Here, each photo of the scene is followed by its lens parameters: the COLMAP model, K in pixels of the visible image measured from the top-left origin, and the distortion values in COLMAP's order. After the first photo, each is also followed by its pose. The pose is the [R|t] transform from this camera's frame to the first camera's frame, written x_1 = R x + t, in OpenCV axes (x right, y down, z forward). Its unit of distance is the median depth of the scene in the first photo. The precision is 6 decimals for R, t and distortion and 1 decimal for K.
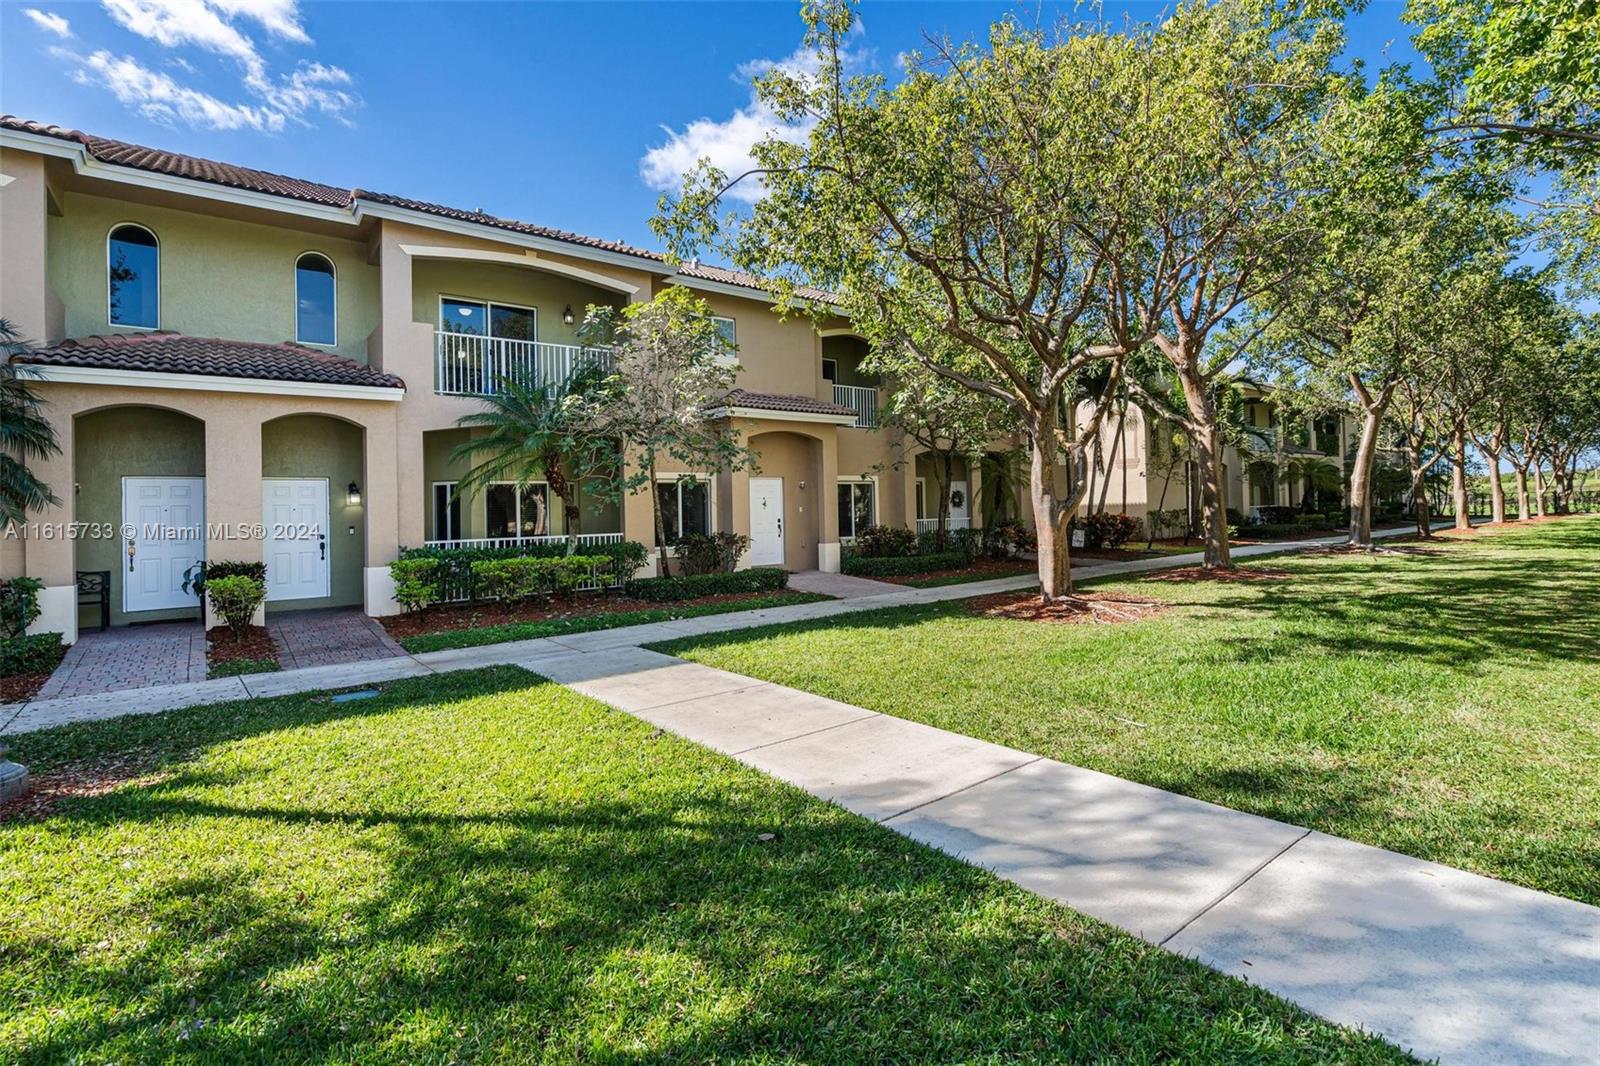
lens RADIAL K [[733.9, 0, 809.6], [0, 733.9, 533.2], [0, 0, 1]] dist [0.001778, 0.000946]
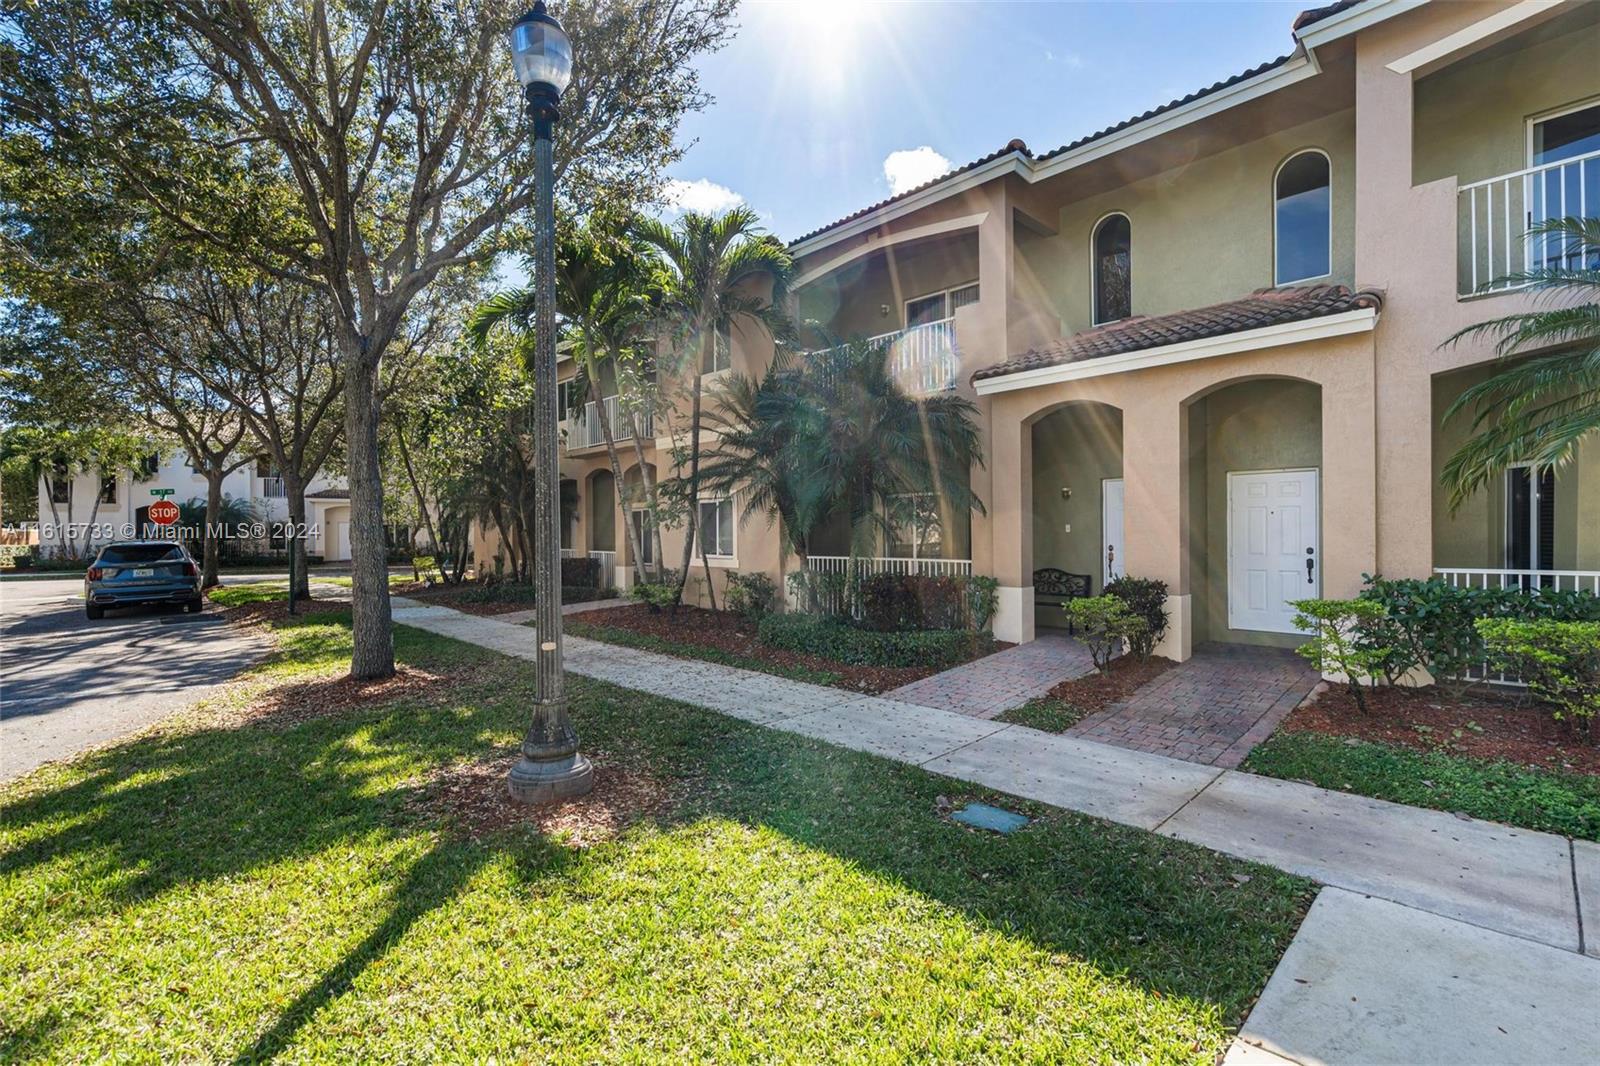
lens RADIAL K [[733.9, 0, 809.6], [0, 733.9, 533.2], [0, 0, 1]] dist [0.001778, 0.000946]
pose [[0.130202, 0.024629, -0.991182, -0.020518], [-0.034412, 0.999201, 0.020308, -0.011569], [0.990890, 0.031464, 0.130945, 0.474873]]
